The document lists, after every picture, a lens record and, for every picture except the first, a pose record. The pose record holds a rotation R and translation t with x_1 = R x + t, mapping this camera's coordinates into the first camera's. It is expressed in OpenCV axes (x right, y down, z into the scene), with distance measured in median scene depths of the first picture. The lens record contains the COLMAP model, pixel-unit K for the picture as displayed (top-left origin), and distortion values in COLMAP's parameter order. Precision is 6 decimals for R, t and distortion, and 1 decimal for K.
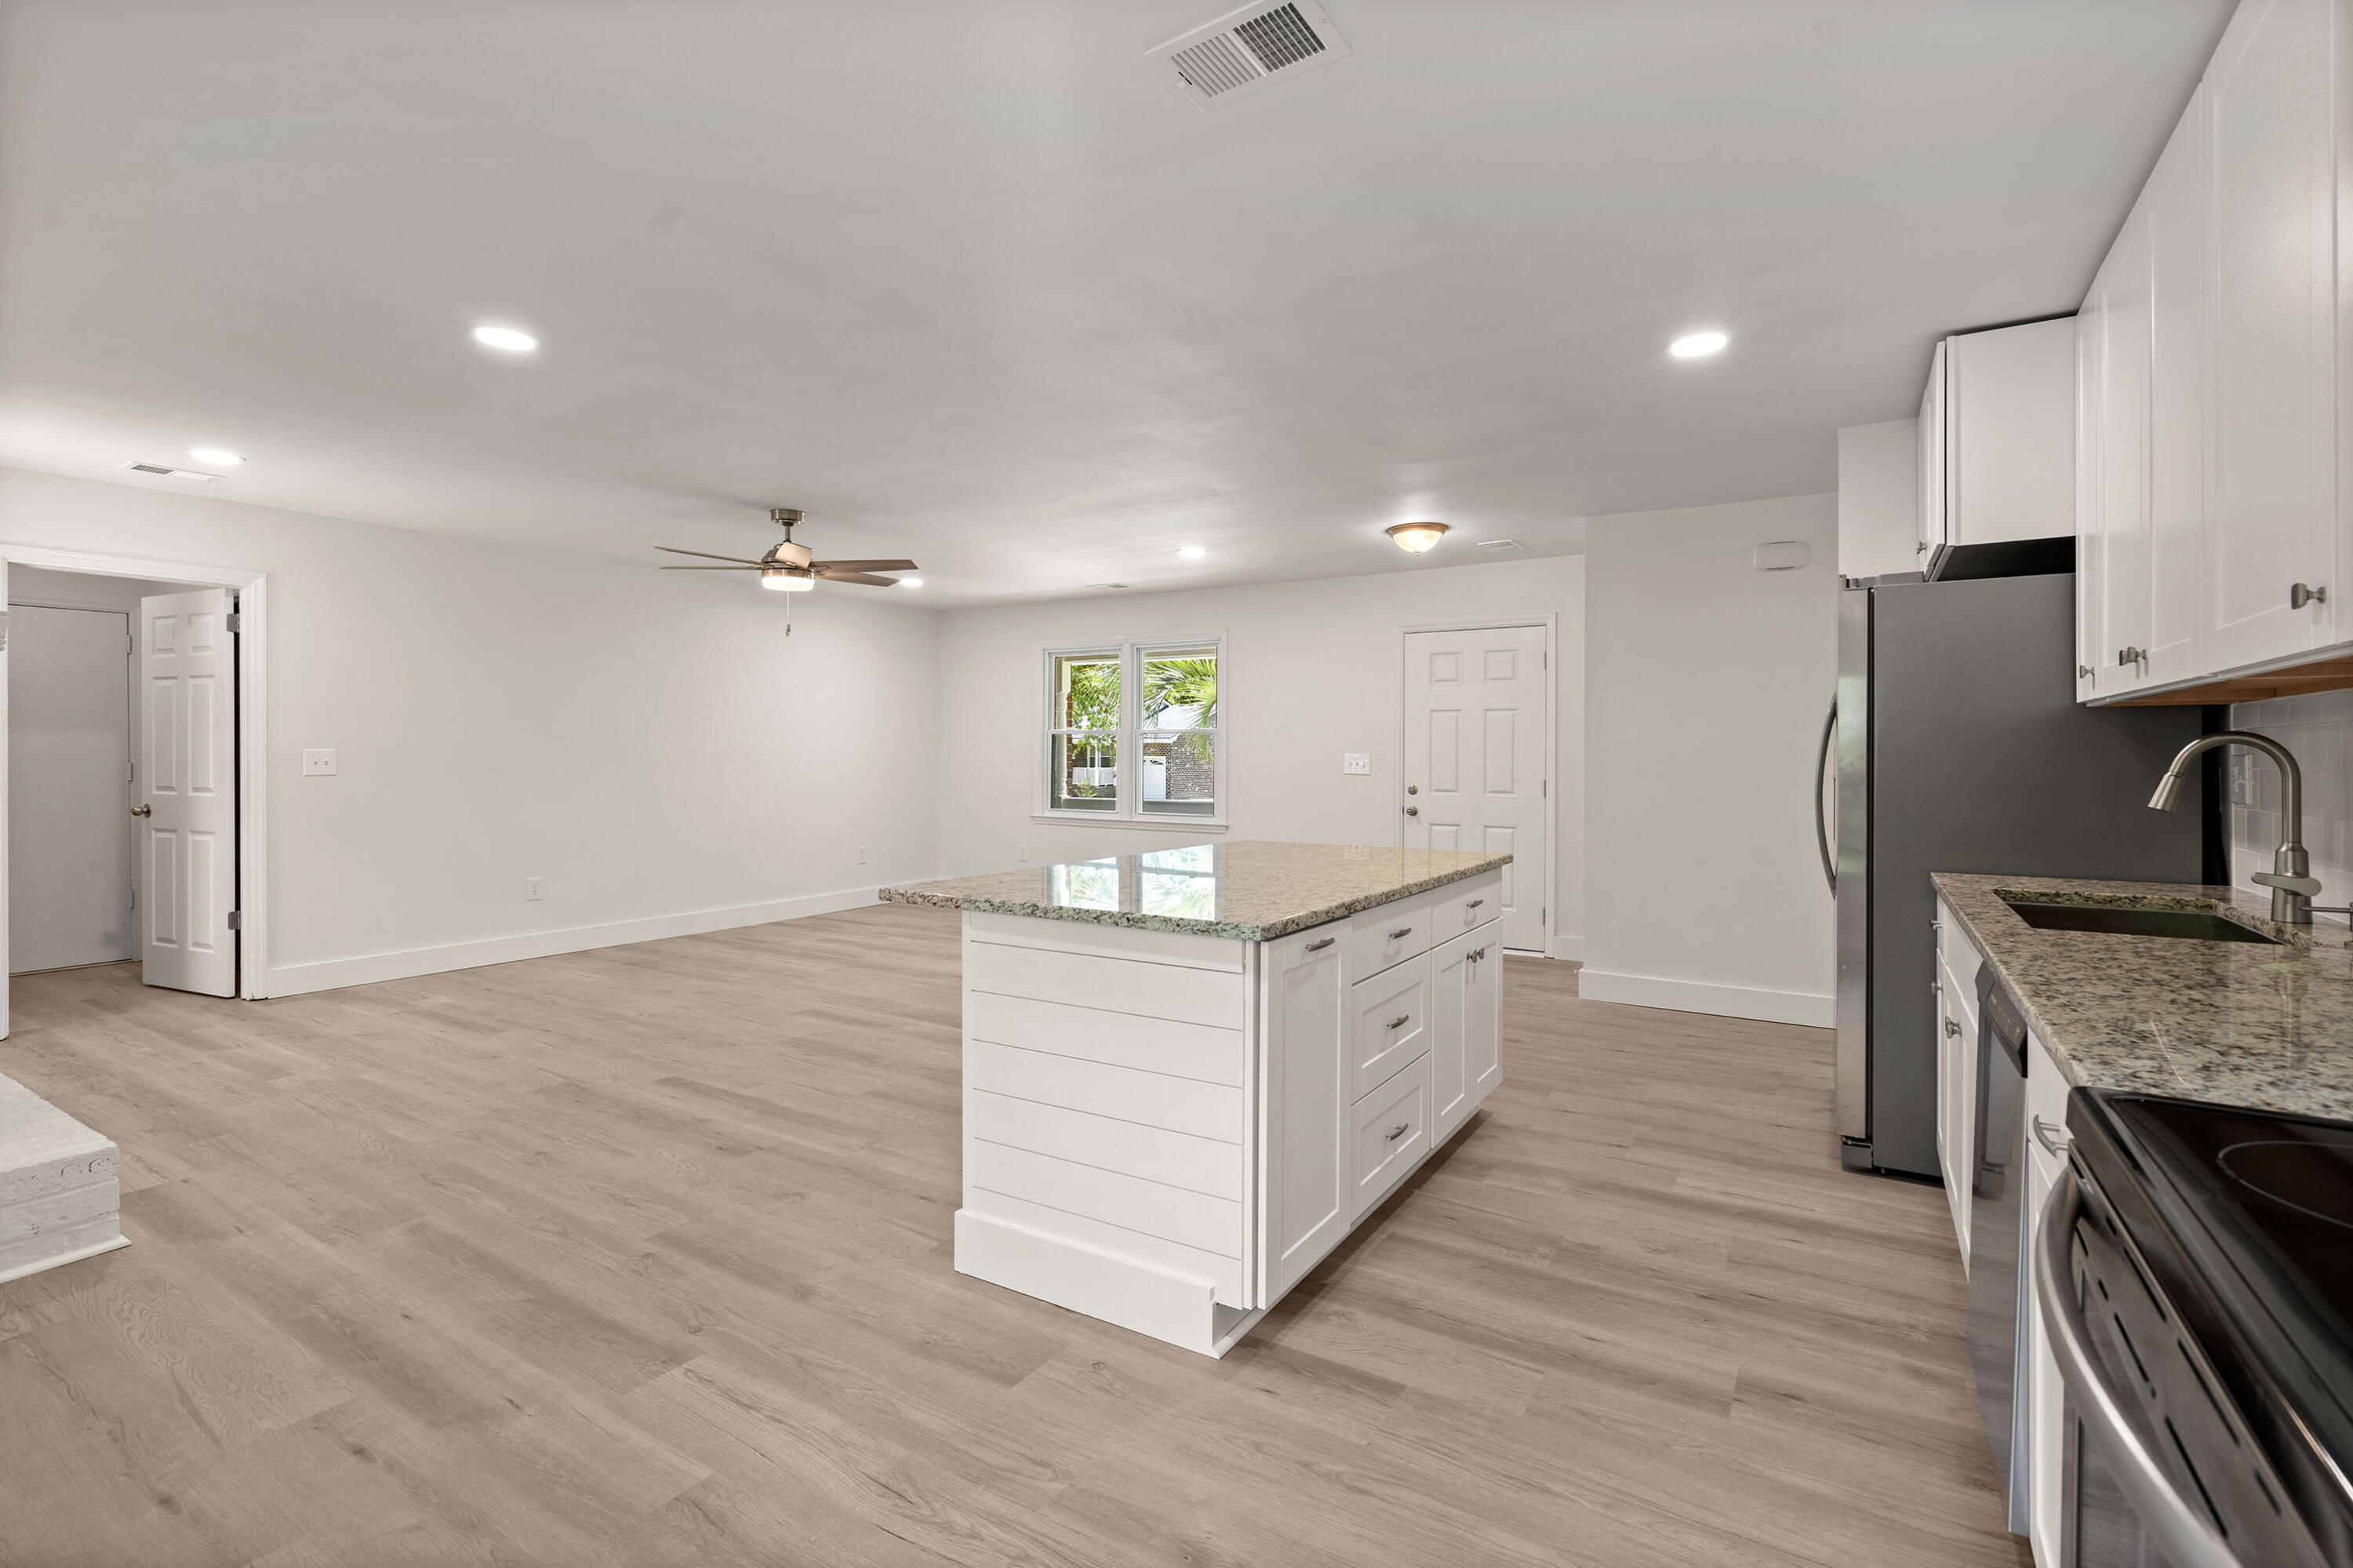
lens RADIAL K [[1061.9, 0, 1174.2], [0, 1061.9, 763.1], [0, 0, 1]] dist [-0.000586, -0.000475]
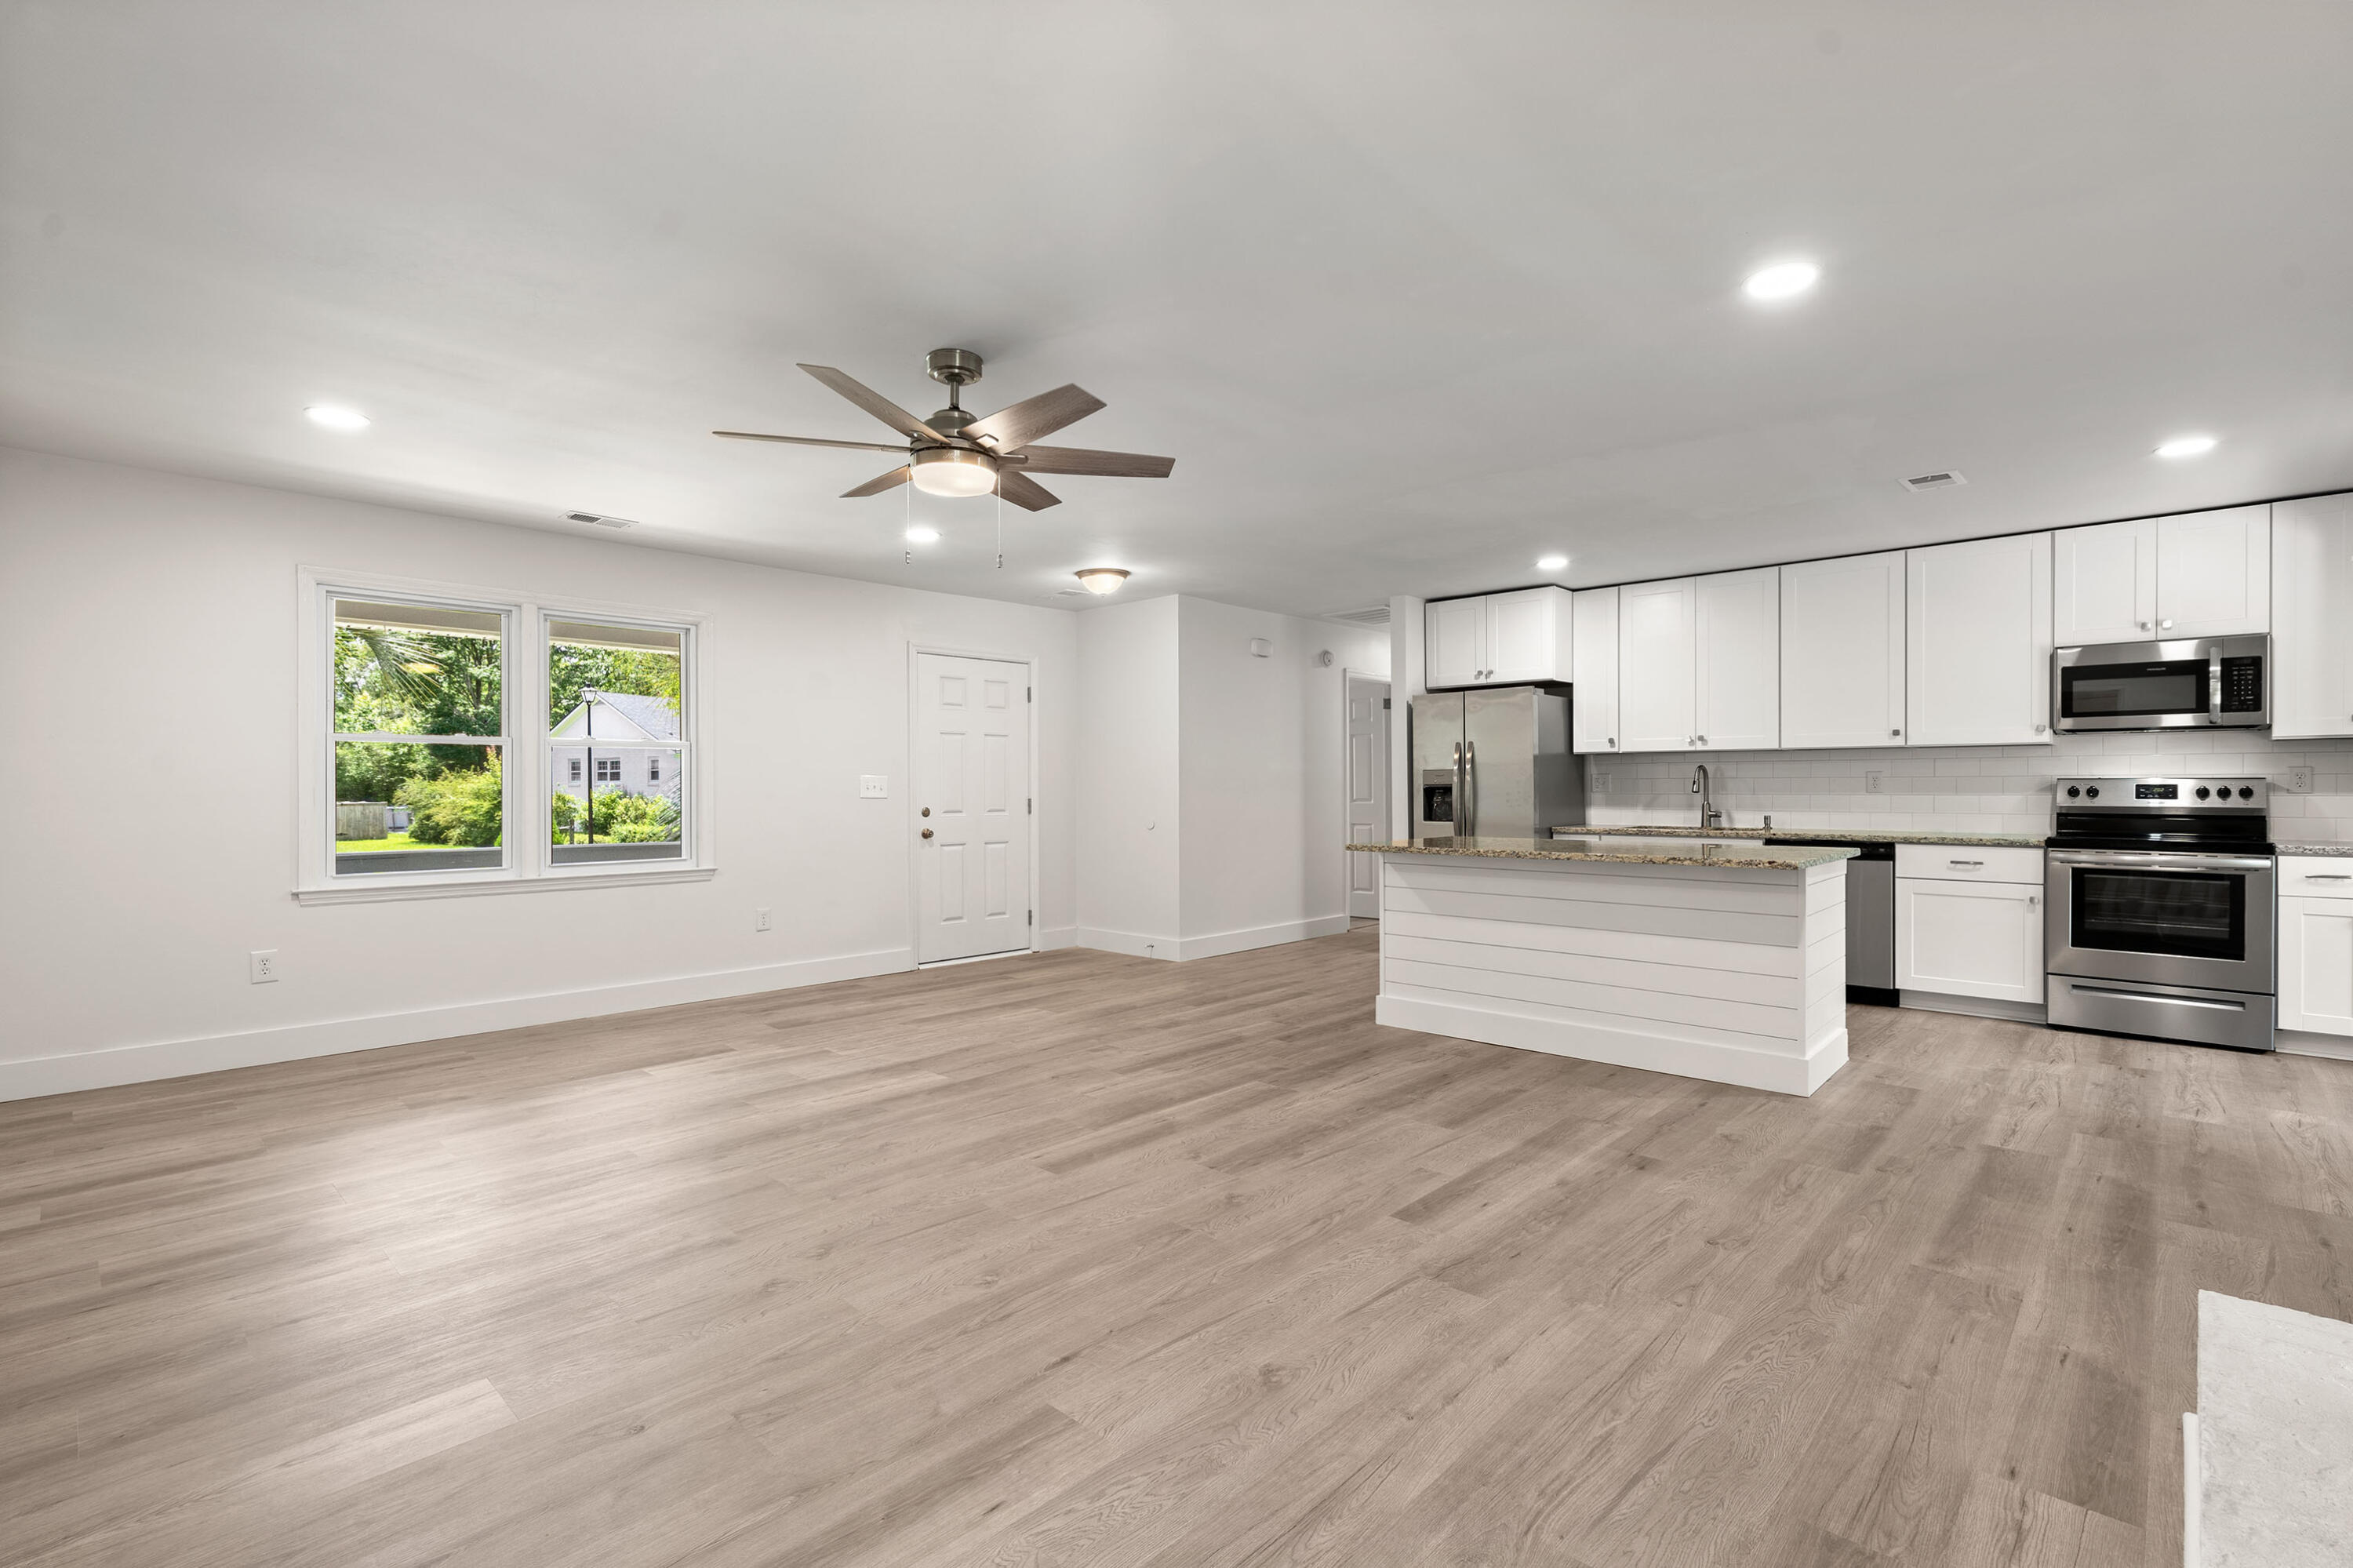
lens RADIAL K [[1061.9, 0, 1167.4], [0, 1061.9, 787.4], [0, 0, 1]] dist [-0.000586, -0.000475]
pose [[0.201169, -0.005770, 0.979540, -1.592187], [0.011819, 0.999924, 0.003462, 0.003712], [-0.979485, 0.010881, 0.201222, 1.327989]]
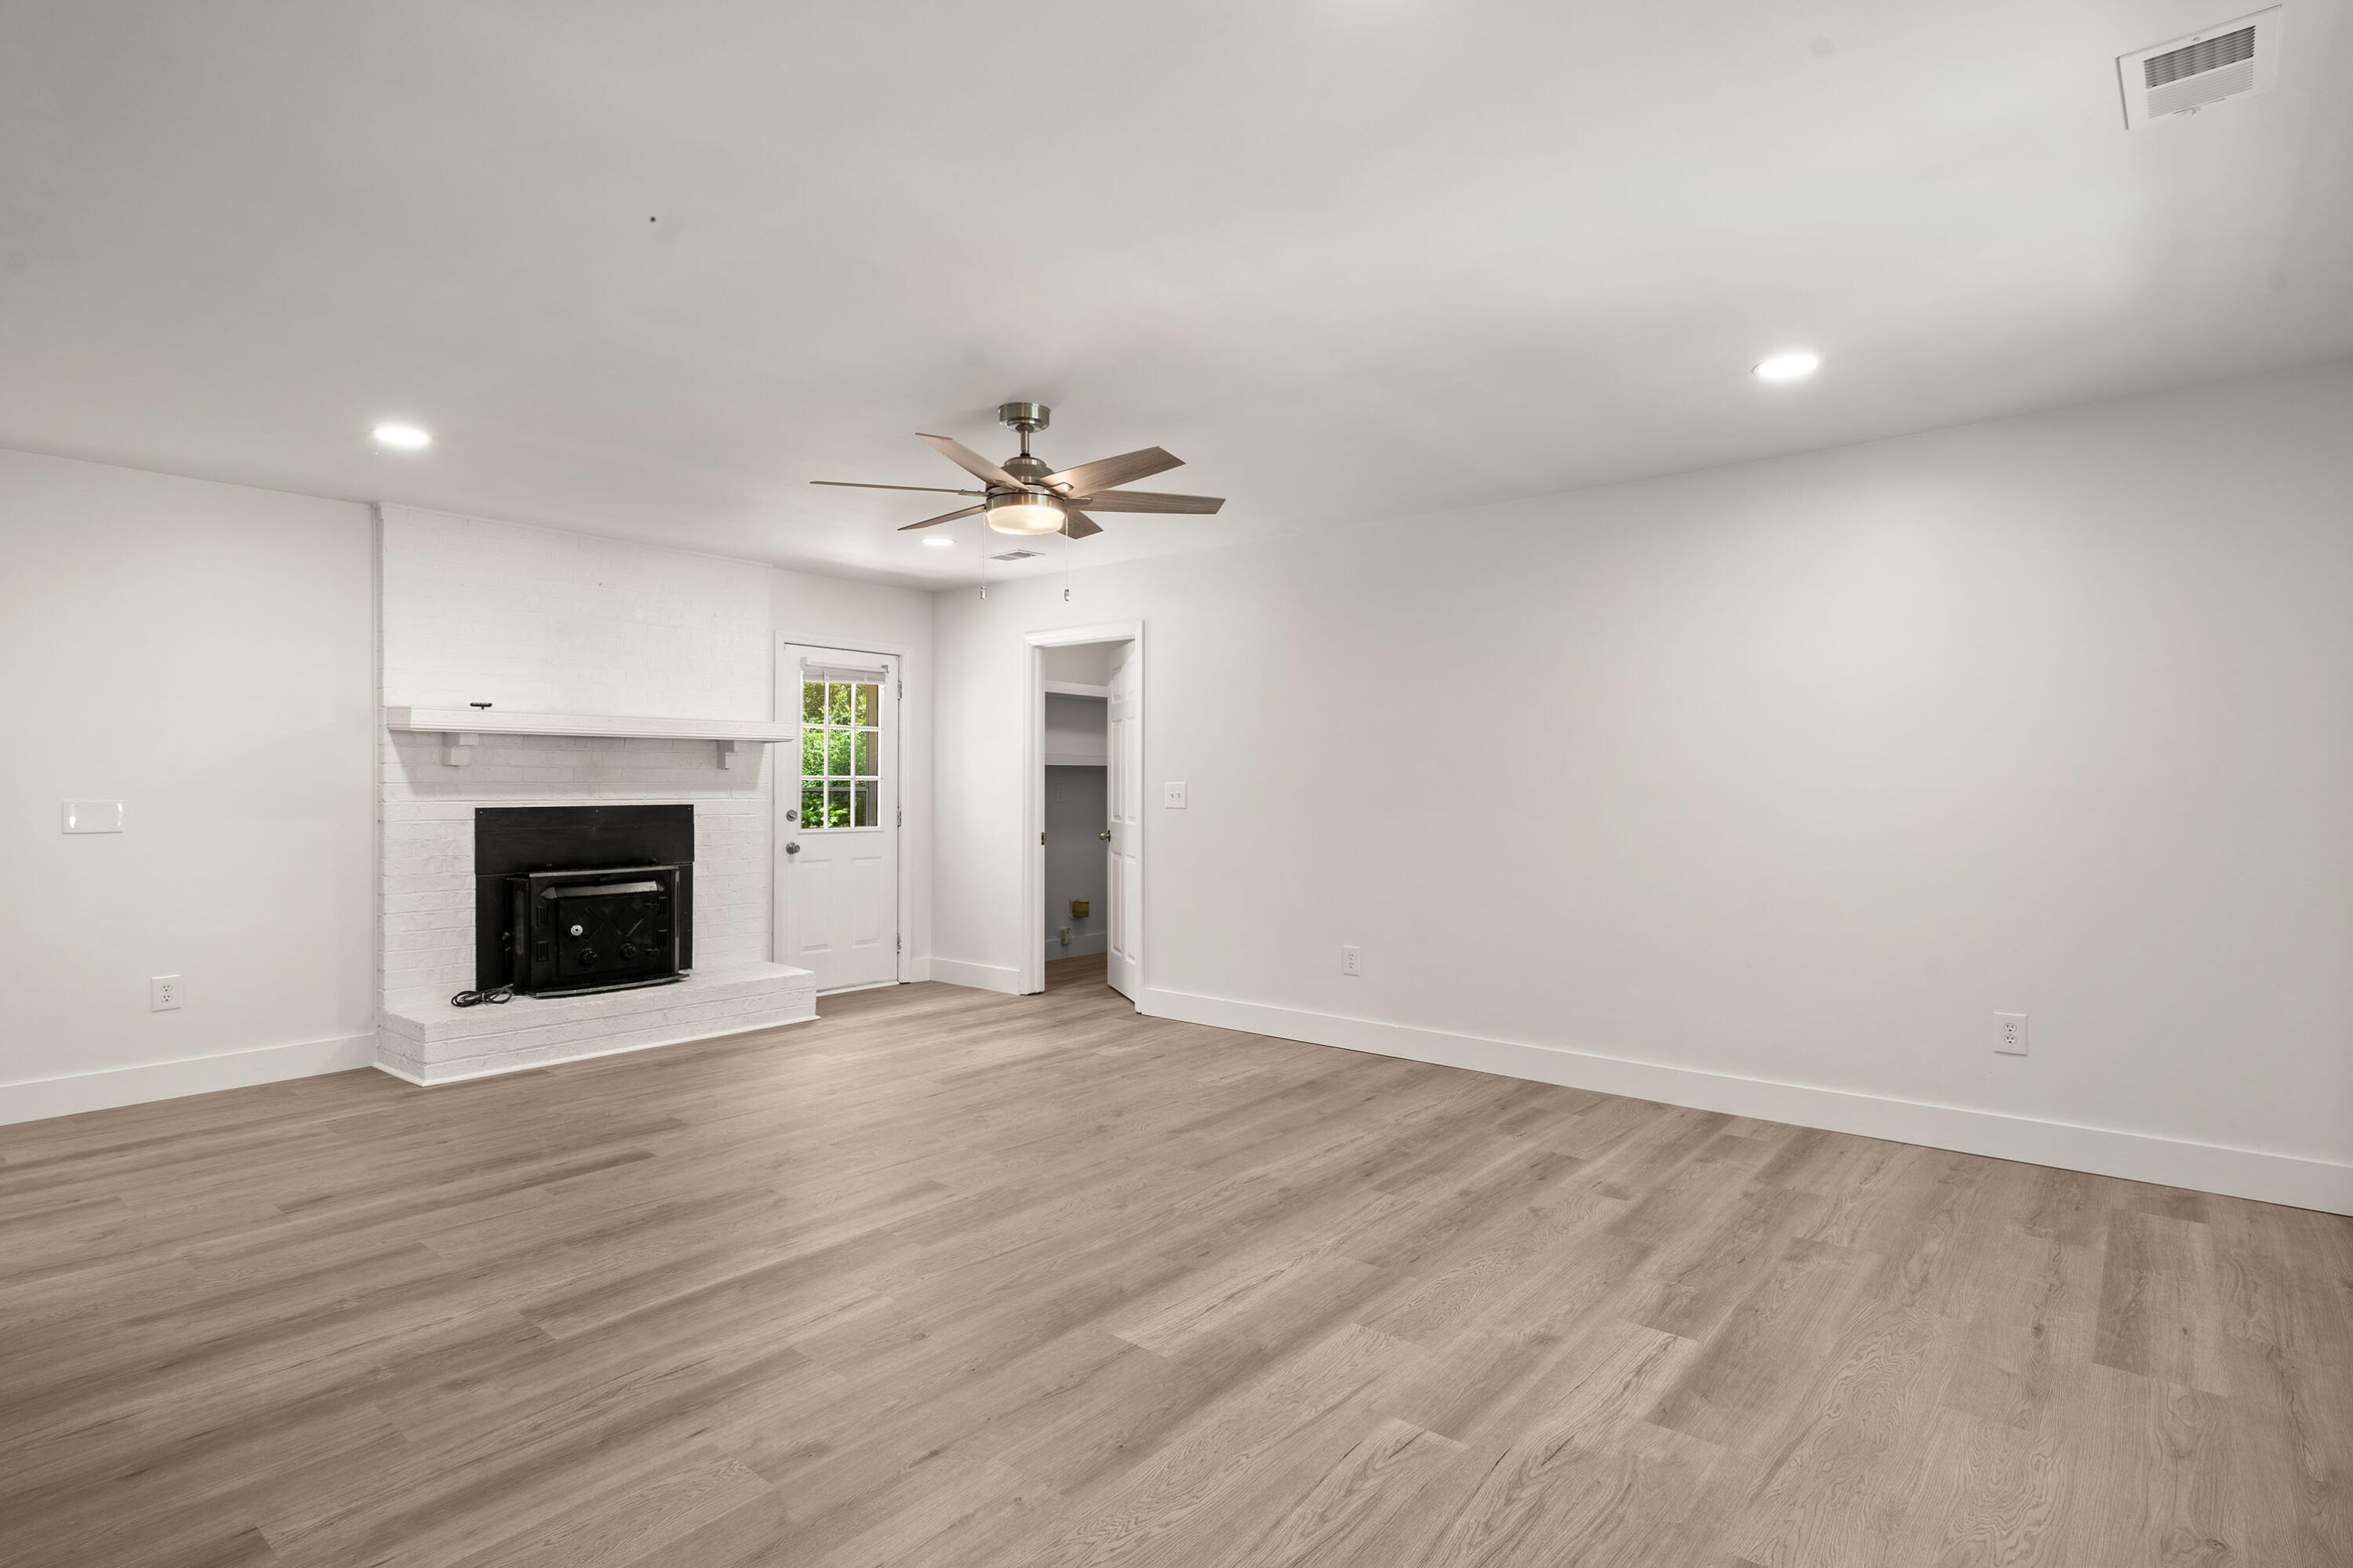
lens RADIAL K [[1182.7, 0, 1183.5], [0, 1182.7, 784.3], [0, 0, 1]] dist [0.002299, -0.000675]
pose [[-0.125522, -0.002049, -0.992089, 0.578737], [-0.010235, 0.999947, -0.000770, -0.018175], [0.992038, 0.010058, -0.125537, 2.054127]]
